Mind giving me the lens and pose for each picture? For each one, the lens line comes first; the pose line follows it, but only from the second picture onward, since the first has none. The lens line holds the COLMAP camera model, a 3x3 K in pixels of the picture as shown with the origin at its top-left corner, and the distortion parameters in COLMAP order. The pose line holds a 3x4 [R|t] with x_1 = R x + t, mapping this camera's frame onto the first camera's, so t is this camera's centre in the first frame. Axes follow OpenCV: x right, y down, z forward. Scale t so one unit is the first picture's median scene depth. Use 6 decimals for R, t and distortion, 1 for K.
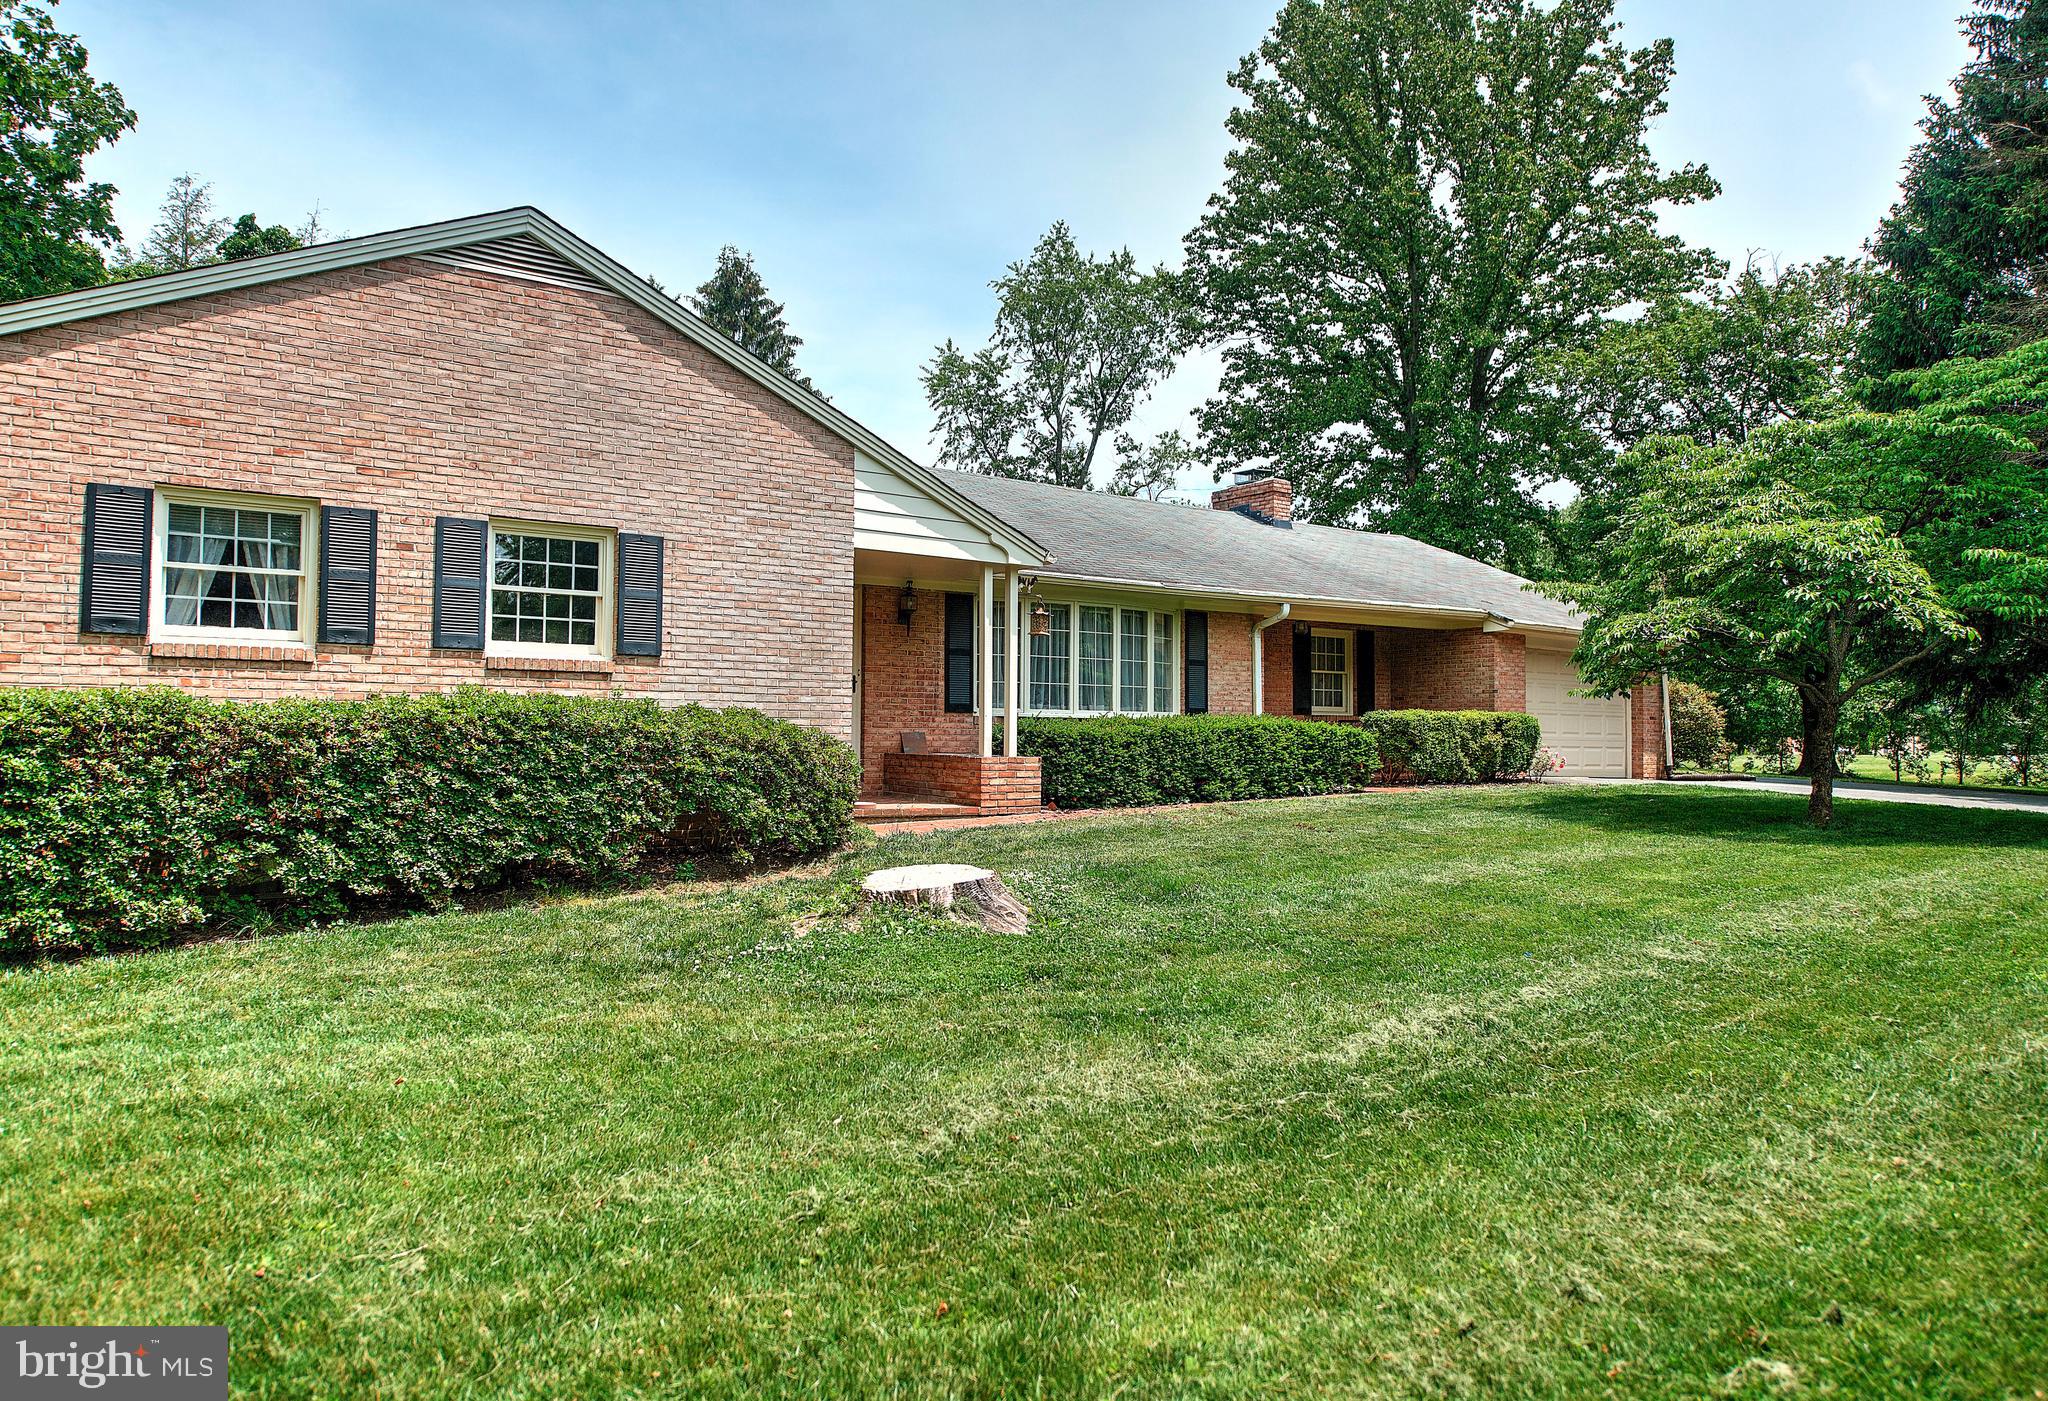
lens RADIAL K [[1426.8, 0, 1011.5], [0, 1426.8, 694.3], [0, 0, 1]] dist [0.016962, -0.003653]
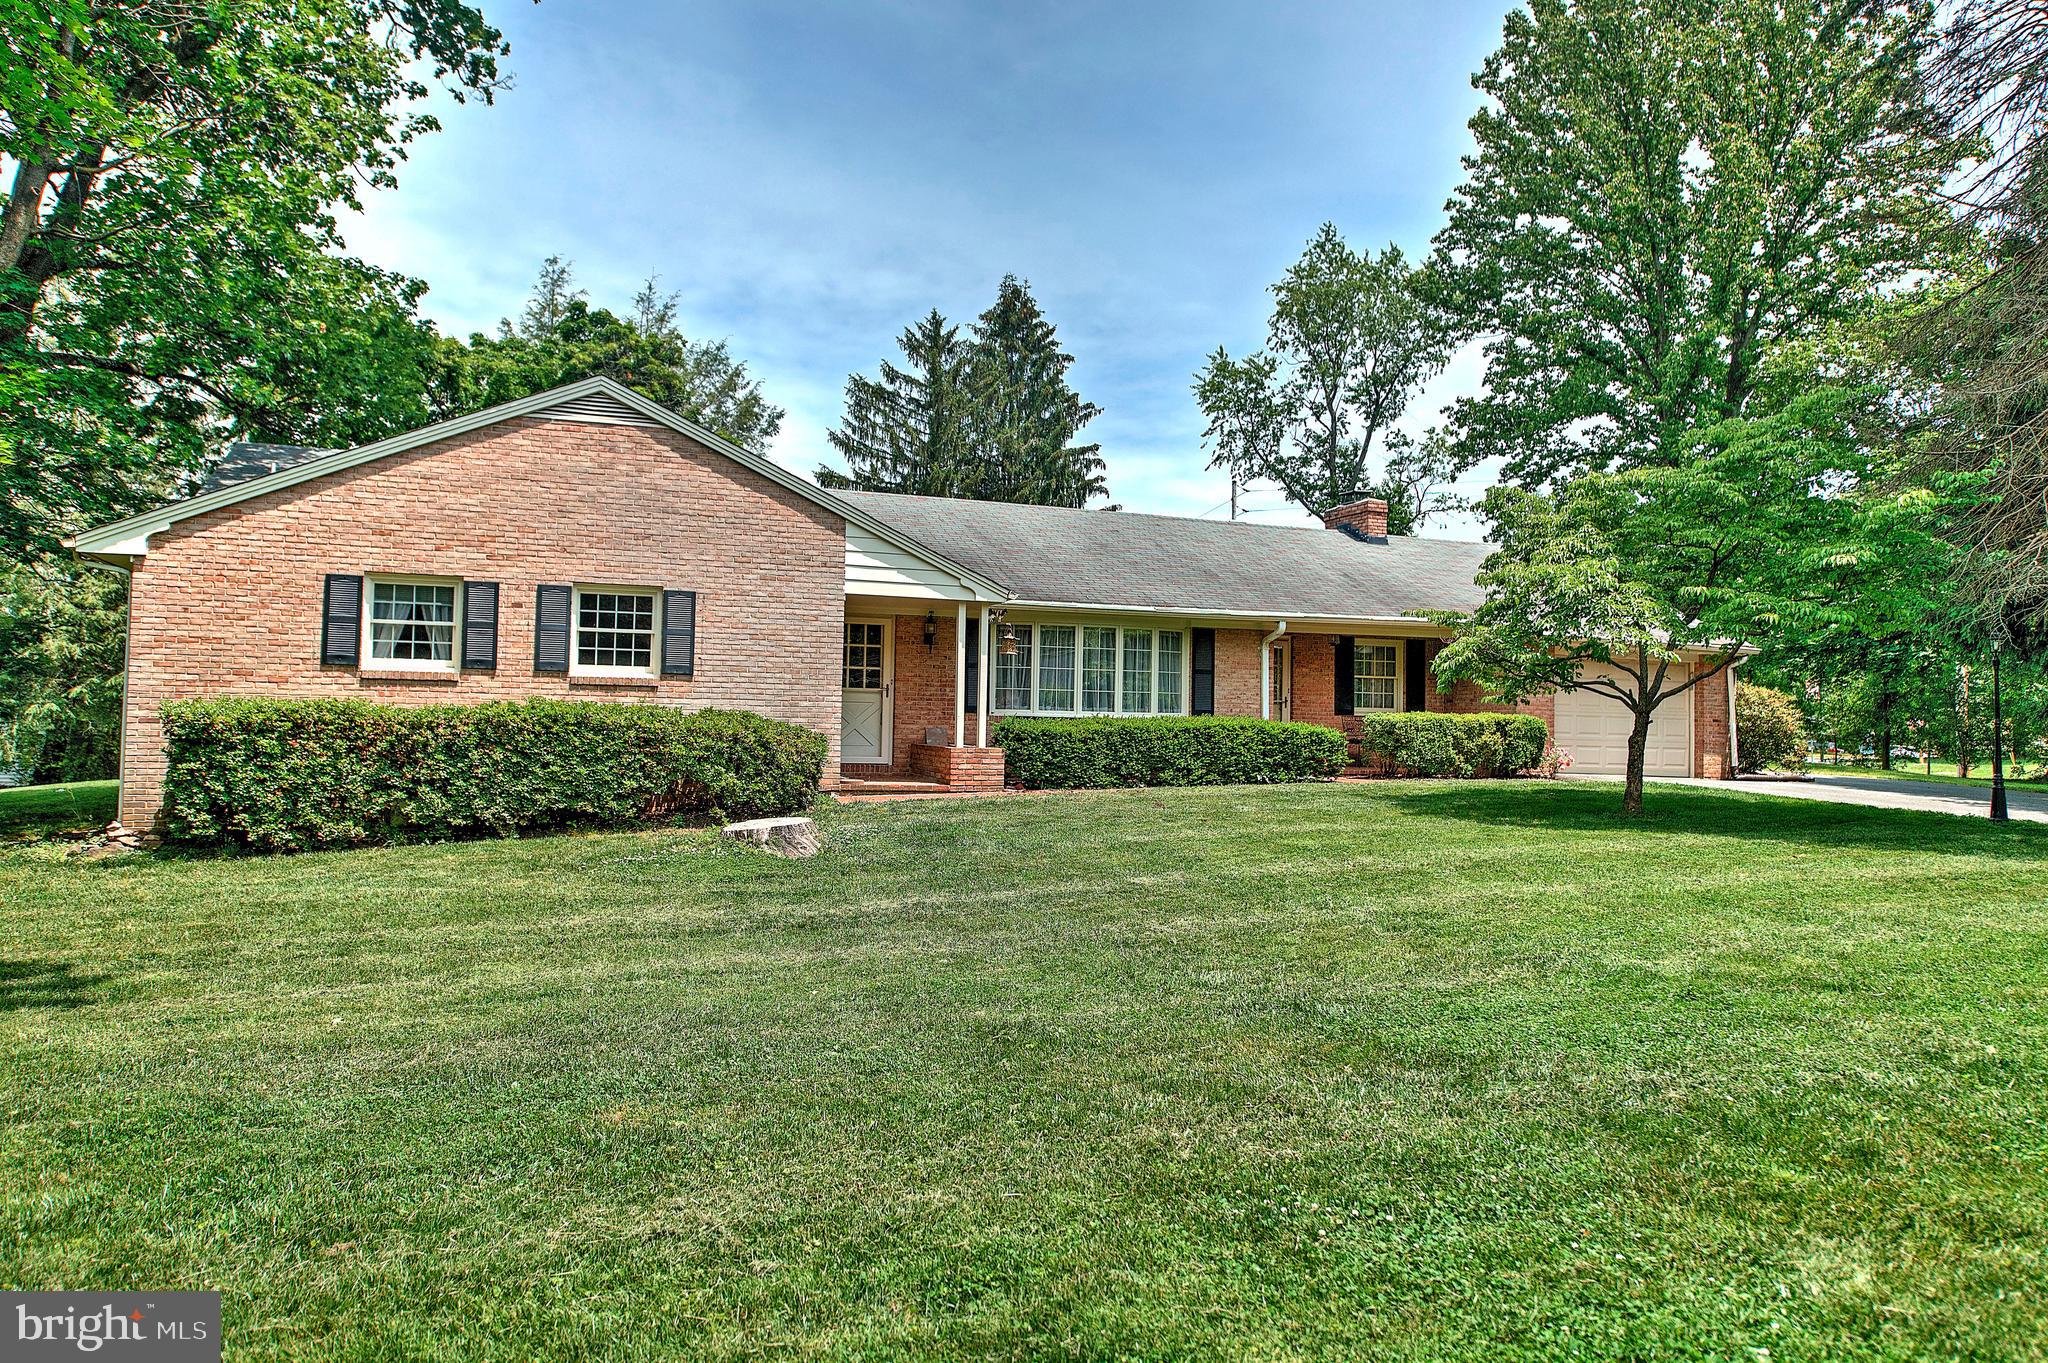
lens RADIAL K [[1493.2, 0, 1037.6], [0, 1493.2, 687.4], [0, 0, 1]] dist [0.009647, 0.001127]
pose [[0.966647, 0.003670, -0.256088, 0.406562], [-0.002887, 0.999990, 0.003435, -0.016916], [0.256098, -0.002581, 0.966647, -0.314727]]
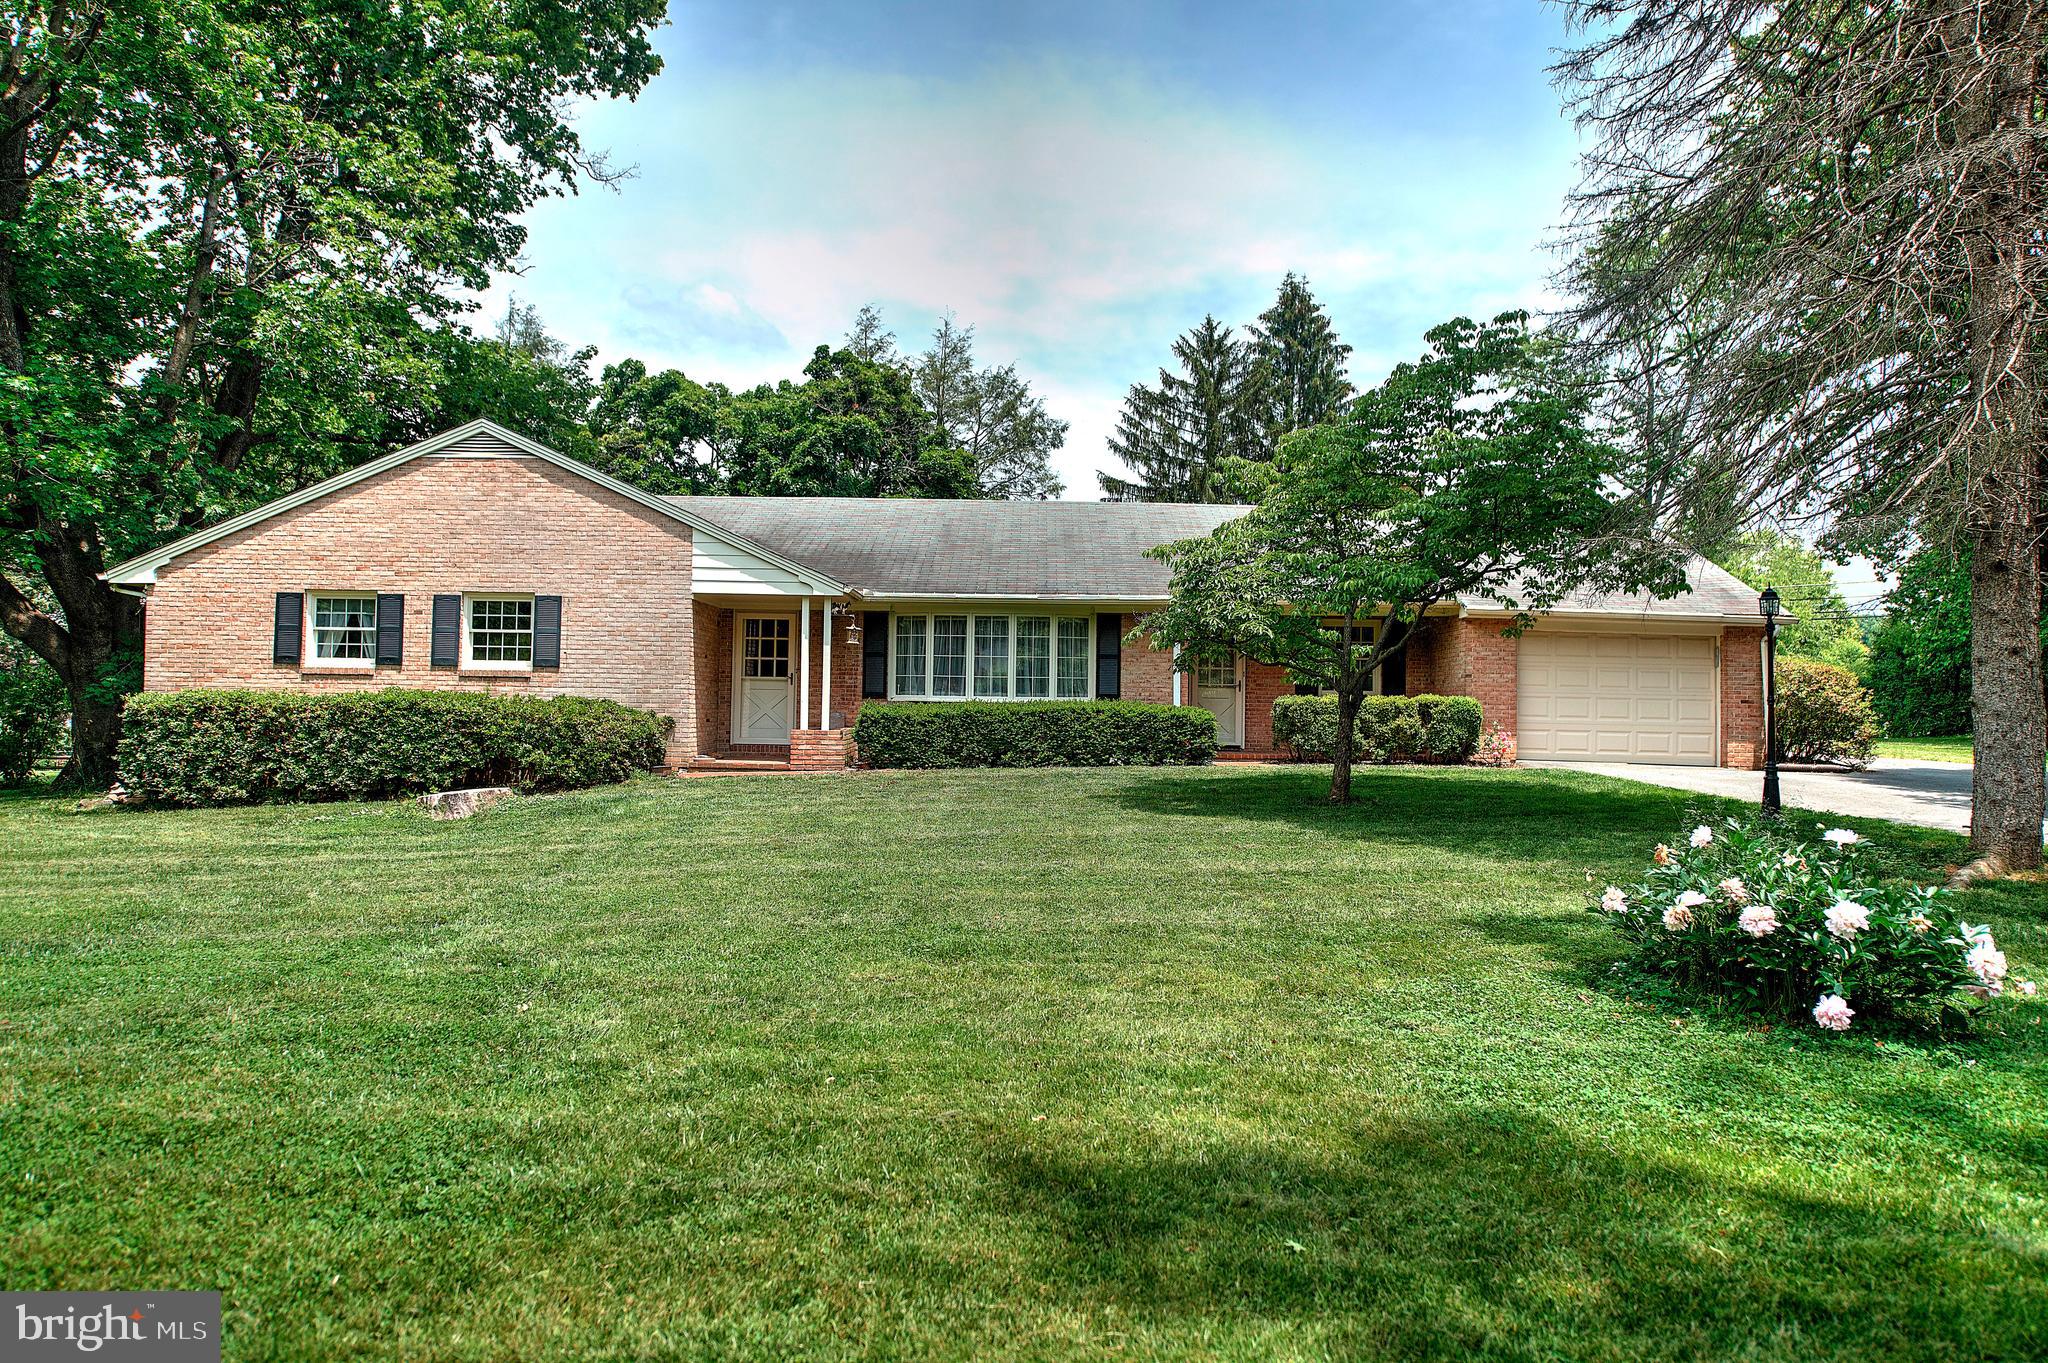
lens RADIAL K [[1413.1, 0, 1020.7], [0, 1413.1, 681.1], [0, 0, 1]] dist [0.009070, -0.000299]
pose [[0.803260, -0.007814, -0.595577, 1.012833], [0.010972, 0.999938, 0.001677, -0.005665], [0.595527, -0.007882, 0.803296, -0.015921]]
